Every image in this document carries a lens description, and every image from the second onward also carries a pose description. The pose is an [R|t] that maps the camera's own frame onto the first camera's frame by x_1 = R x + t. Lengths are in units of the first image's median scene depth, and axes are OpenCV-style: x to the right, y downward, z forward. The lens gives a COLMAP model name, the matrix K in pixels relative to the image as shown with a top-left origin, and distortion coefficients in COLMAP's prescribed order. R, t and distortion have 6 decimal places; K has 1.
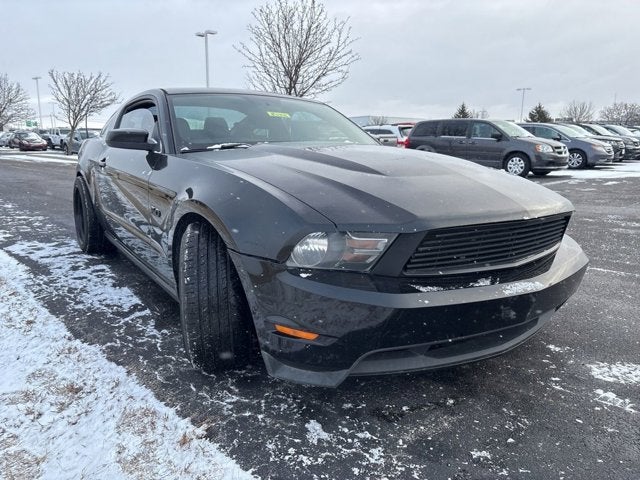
lens RADIAL K [[486.4, 0, 319.0], [0, 486.4, 240.5], [0, 0, 1]] dist [0.036621, -0.028119]
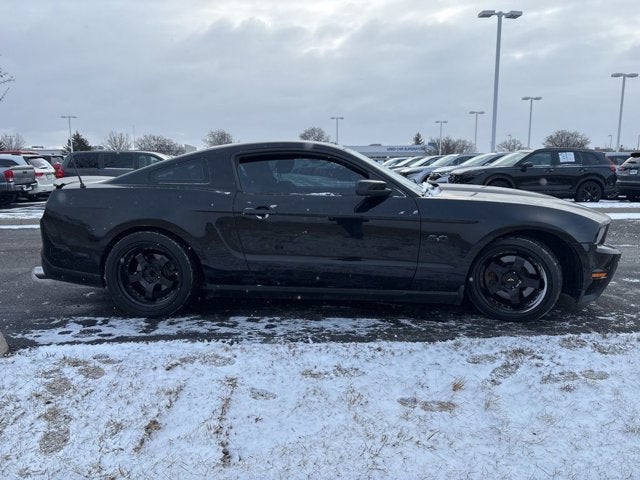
lens RADIAL K [[486.4, 0, 320.3], [0, 486.4, 243.1], [0, 0, 1]] dist [0.036621, -0.028119]
pose [[0.620931, -0.130922, 0.772854, -1.521173], [0.167984, 0.985272, 0.031943, -0.135941], [-0.765654, 0.109992, 0.633779, 0.354849]]
